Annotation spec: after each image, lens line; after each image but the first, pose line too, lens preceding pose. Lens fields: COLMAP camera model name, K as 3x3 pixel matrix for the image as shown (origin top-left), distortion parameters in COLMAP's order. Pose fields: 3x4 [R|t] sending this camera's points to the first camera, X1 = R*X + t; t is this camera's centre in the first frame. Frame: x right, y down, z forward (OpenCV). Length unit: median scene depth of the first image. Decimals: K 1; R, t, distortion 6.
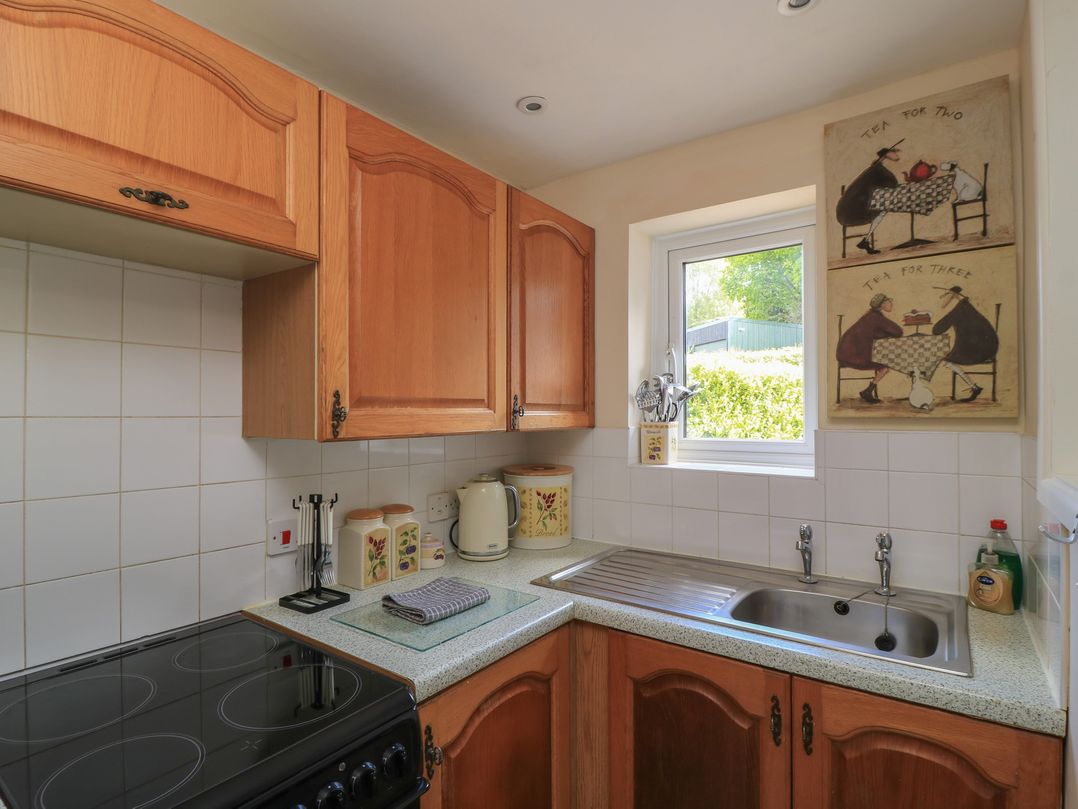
lens RADIAL K [[588.2, 0, 539.0], [0, 588.2, 404.5], [0, 0, 1]] dist [0.000455, -0.014191]
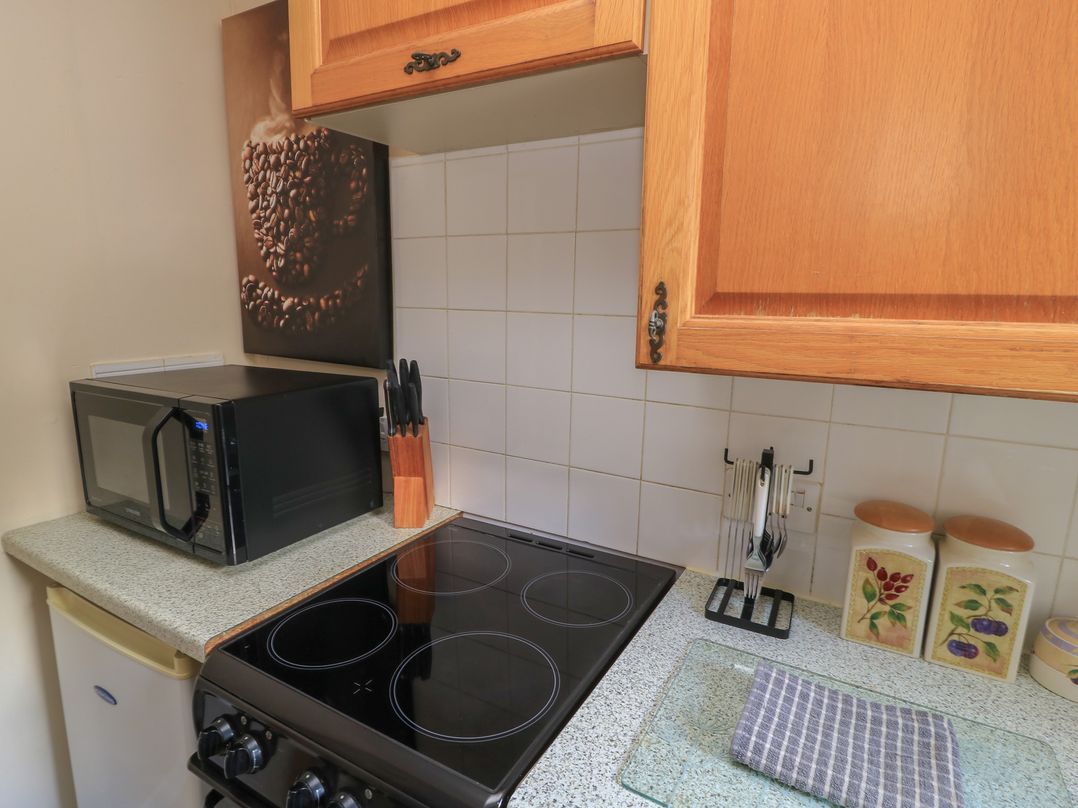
lens RADIAL K [[588.2, 0, 539.0], [0, 588.2, 404.0], [0, 0, 1]] dist [0.000455, -0.014191]
pose [[0.073520, 0.191367, -0.978761, 0.203512], [0.001562, 0.981394, 0.191999, -0.015326], [0.997292, -0.015645, 0.071853, 0.735982]]
